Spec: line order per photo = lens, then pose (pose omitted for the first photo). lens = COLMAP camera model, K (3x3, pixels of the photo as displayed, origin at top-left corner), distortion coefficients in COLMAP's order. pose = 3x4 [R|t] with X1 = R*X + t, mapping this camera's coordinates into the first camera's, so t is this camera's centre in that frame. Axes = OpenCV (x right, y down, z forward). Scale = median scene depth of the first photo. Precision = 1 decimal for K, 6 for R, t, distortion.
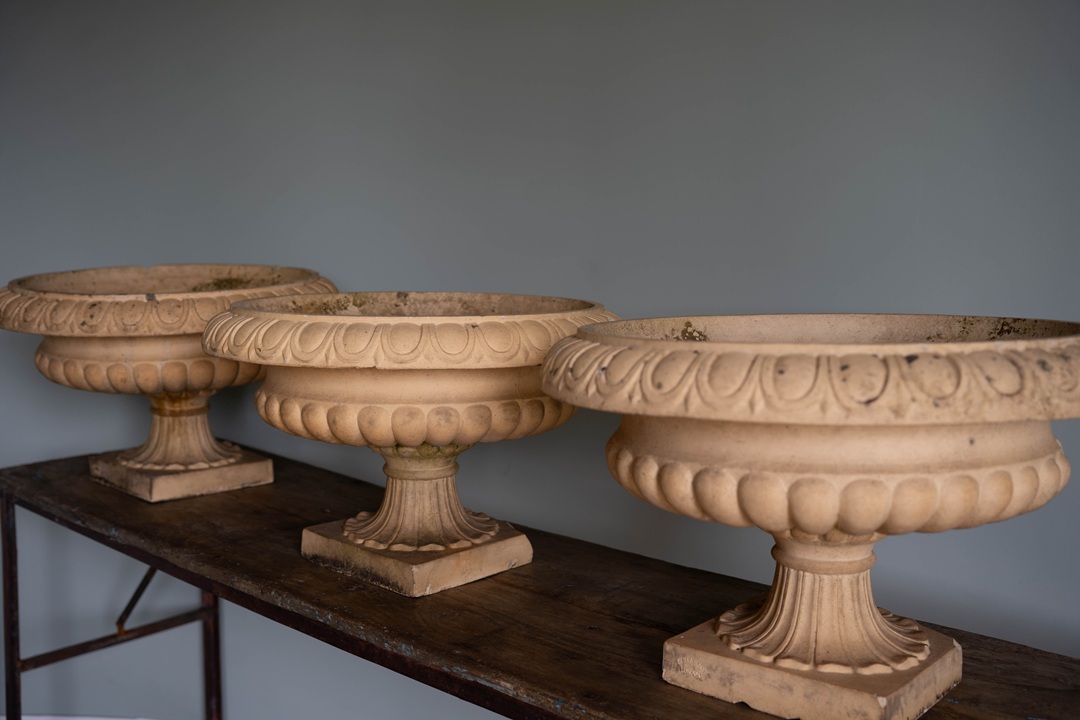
lens RADIAL K [[1110.4, 0, 537.3], [0, 1110.4, 364.8], [0, 0, 1]] dist [-0.042444, 0.000000]
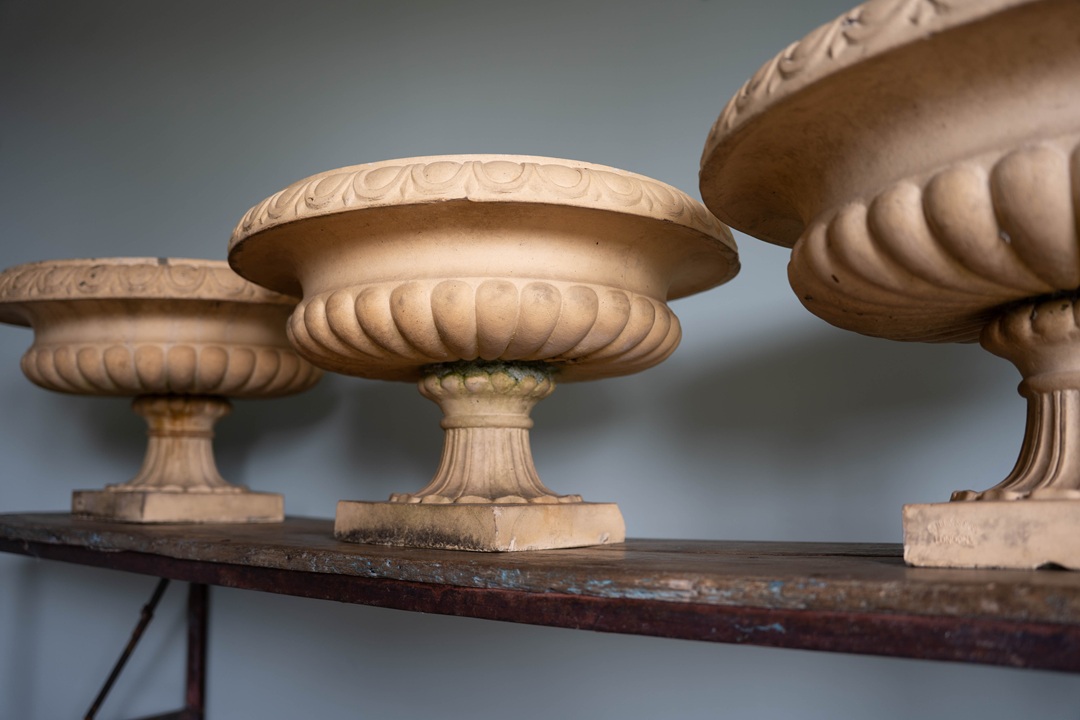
lens RADIAL K [[961.9, 0, 538.9], [0, 961.9, 362.0], [0, 0, 1]] dist [-0.111493, 0.052569]
pose [[0.997825, -0.003673, 0.065814, -0.127951], [0.020001, 0.968245, -0.249201, 0.255162], [-0.062809, 0.249975, 0.966213, 0.347294]]
